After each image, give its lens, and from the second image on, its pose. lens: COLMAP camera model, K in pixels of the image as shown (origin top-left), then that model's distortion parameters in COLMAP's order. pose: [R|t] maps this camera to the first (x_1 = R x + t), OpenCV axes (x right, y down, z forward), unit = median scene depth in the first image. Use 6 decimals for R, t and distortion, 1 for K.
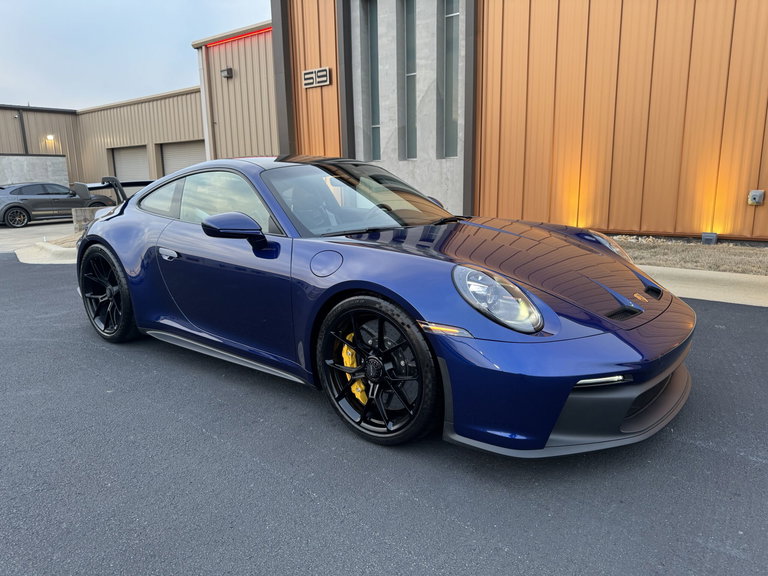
lens RADIAL K [[537.5, 0, 386.3], [0, 537.5, 290.9], [0, 0, 1]] dist [0.039626, -0.046592]
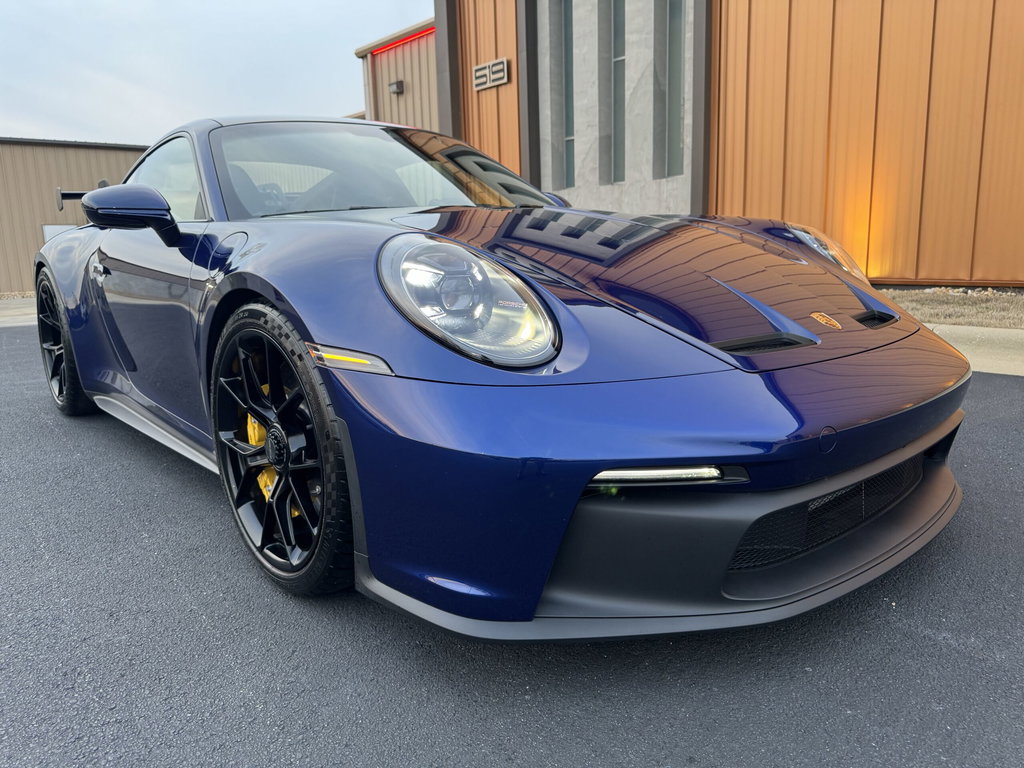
lens RADIAL K [[723.2, 0, 512.0], [0, 723.2, 384.0], [0, 0, 1]] dist [0.006429, -0.005799]
pose [[0.984886, 0.023031, -0.171668, 0.117808], [-0.024798, 0.999659, -0.008155, 0.030707], [0.171422, 0.012288, 0.985121, 0.124816]]
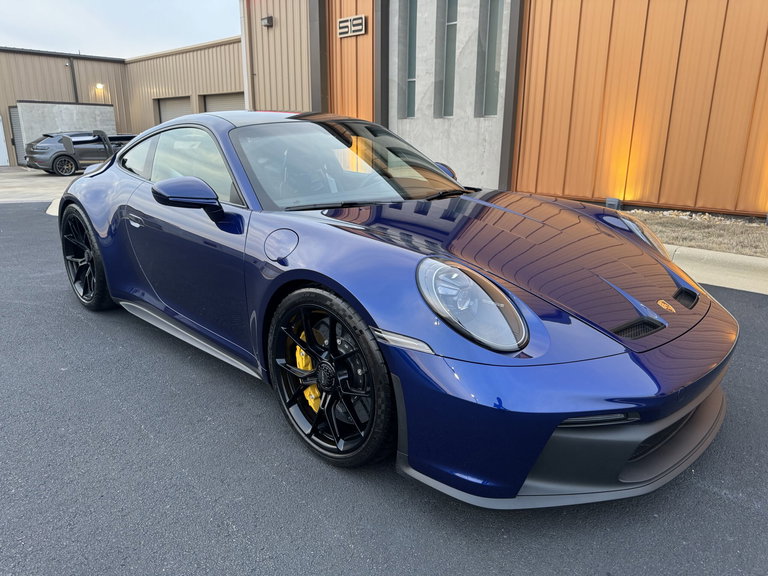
lens RADIAL K [[542.4, 0, 384.0], [0, 542.4, 288.0], [0, 0, 1]] dist [0.006429, -0.005799]
pose [[0.995181, 0.051209, -0.083616, 0.047275], [-0.045328, 0.996461, 0.070783, -0.019758], [0.086944, -0.066651, 0.993981, 0.066433]]
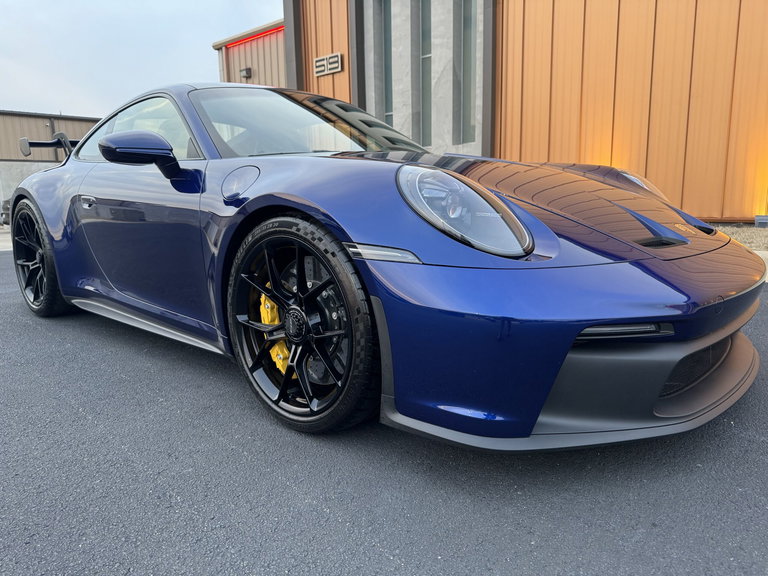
lens RADIAL K [[543.6, 0, 383.0], [0, 543.6, 291.7], [0, 0, 1]] dist [0.001953, -0.000785]
pose [[0.998073, 0.009948, -0.061254, 0.049275], [-0.011503, 0.999619, -0.025089, 0.043679], [0.060981, 0.025745, 0.997807, 0.109043]]
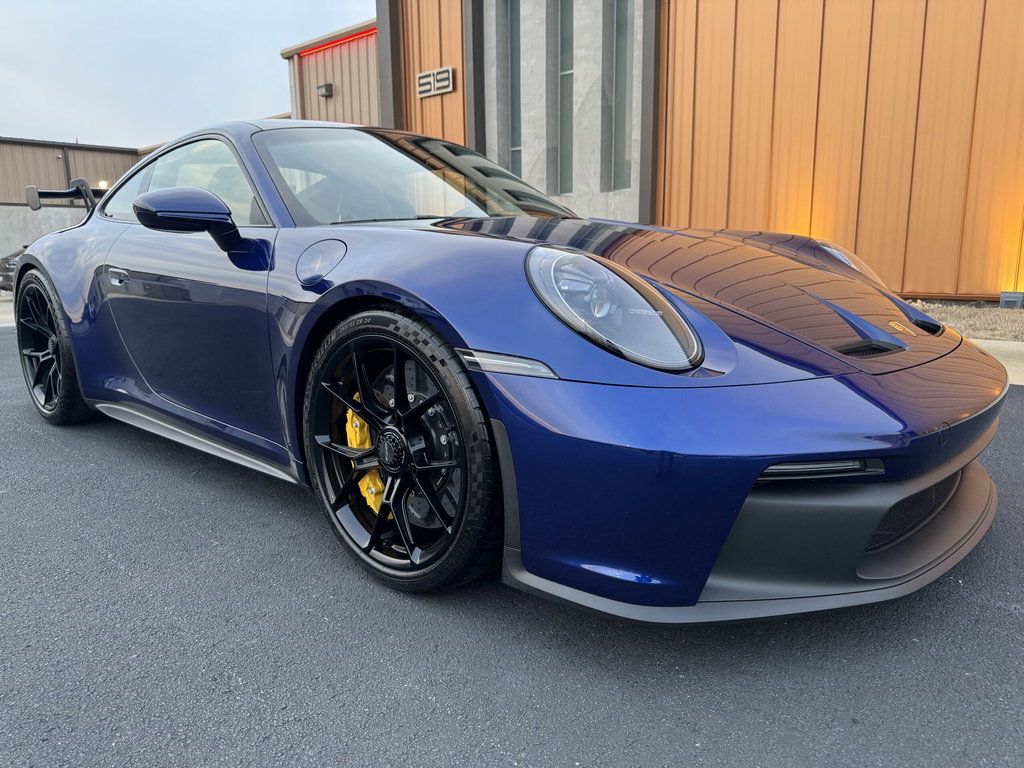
lens RADIAL K [[724.3, 0, 508.1], [0, 724.3, 388.3], [0, 0, 1]] dist [0.004904, -0.004689]
pose [[0.998113, 0.017699, -0.058790, 0.049244], [-0.018644, 0.999705, -0.015561, 0.033993], [0.058497, 0.016628, 0.998149, 0.103654]]
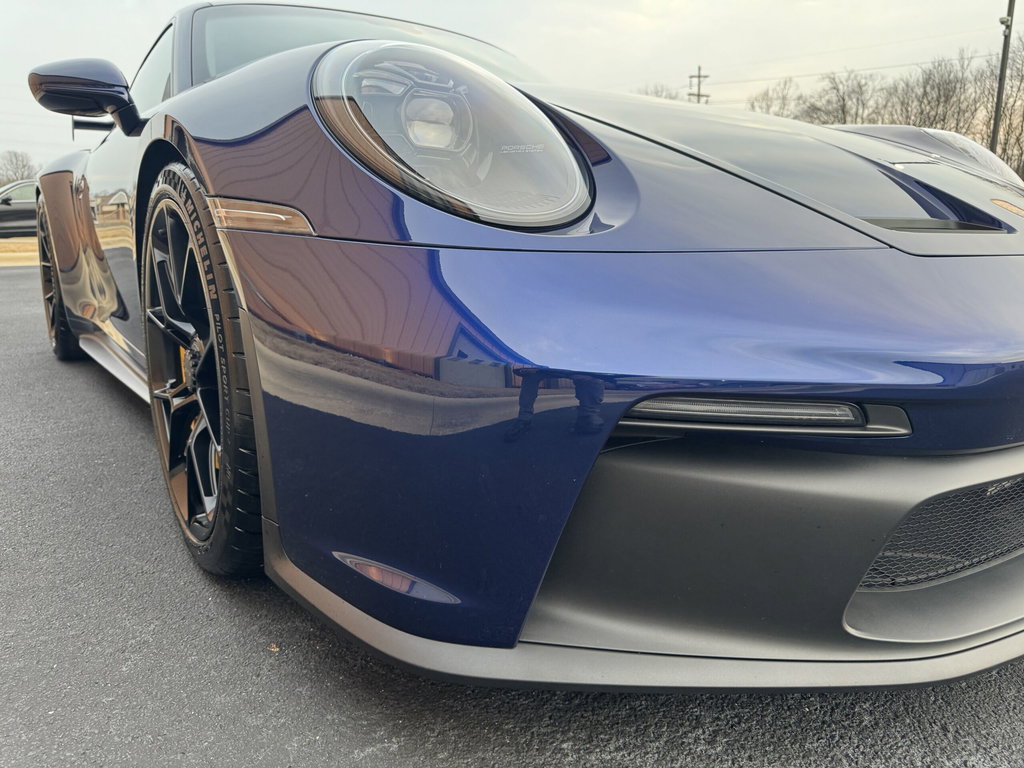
lens RADIAL K [[723.2, 0, 512.0], [0, 723.2, 384.0], [0, 0, 1]] dist [0.006429, -0.005799]
pose [[0.965836, 0.076651, -0.247557, 0.116101], [-0.079154, 0.996862, -0.000160, 0.050380], [0.246768, 0.019750, 0.968873, 0.203257]]
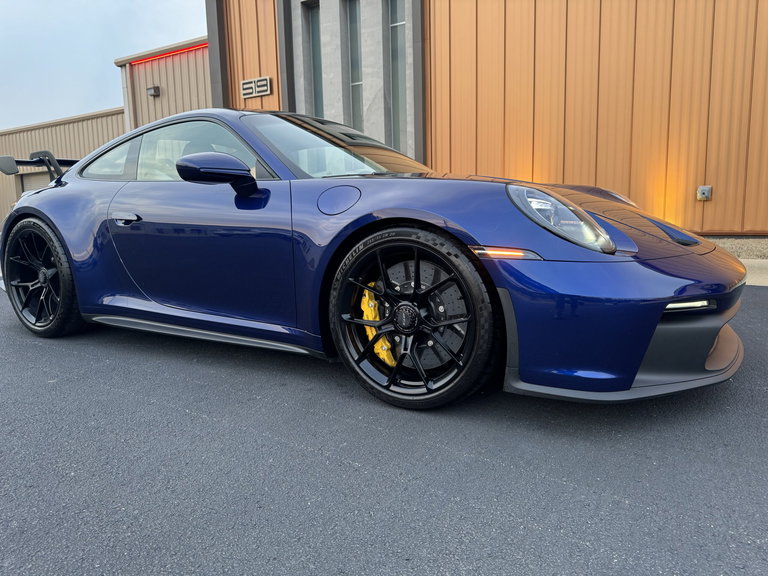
lens RADIAL K [[542.4, 0, 384.0], [0, 542.4, 288.0], [0, 0, 1]] dist [0.006429, -0.005799]
pose [[0.991493, -0.024918, 0.127750, -0.059451], [0.033593, 0.997240, -0.066206, 0.056069], [-0.125748, 0.069935, 0.989594, 0.064904]]
